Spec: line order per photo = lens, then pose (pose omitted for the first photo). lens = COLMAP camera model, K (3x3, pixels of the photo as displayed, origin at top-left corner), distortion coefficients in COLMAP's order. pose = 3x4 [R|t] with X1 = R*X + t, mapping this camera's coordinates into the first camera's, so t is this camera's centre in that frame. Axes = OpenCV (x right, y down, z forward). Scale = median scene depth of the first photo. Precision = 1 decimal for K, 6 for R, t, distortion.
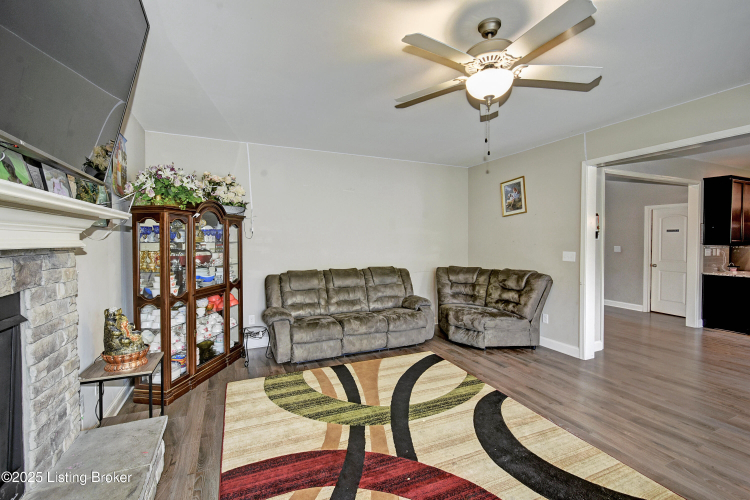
lens RADIAL K [[327.7, 0, 375.0], [0, 327.7, 250.0], [0, 0, 1]] dist [-0.000409, -0.000142]
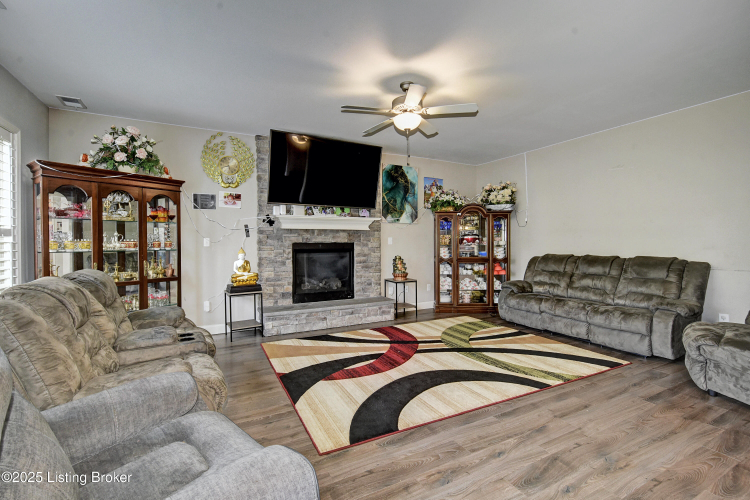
lens RADIAL K [[338.0, 0, 375.9], [0, 338.0, 245.8], [0, 0, 1]] dist [-0.000325, -0.000649]
pose [[0.058473, 0.010243, -0.998236, 1.342264], [-0.026825, 0.999602, 0.008685, 0.065122], [0.997929, 0.026270, 0.058725, 0.507998]]
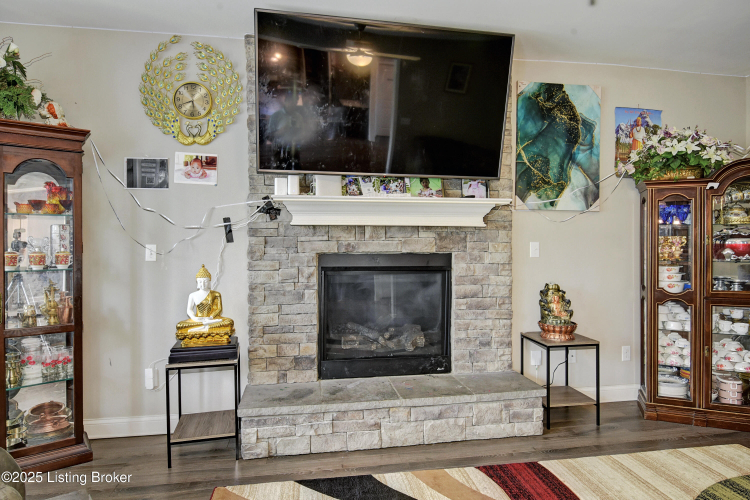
lens RADIAL K [[442.0, 0, 375.0], [0, 442.0, 250.0], [0, 0, 1]] dist [-0.006092, -0.000910]
pose [[-0.250669, 0.009424, -0.968027, 0.608208], [-0.028572, 0.999445, 0.017128, 0.043629], [0.967651, 0.031952, -0.250261, 0.591850]]
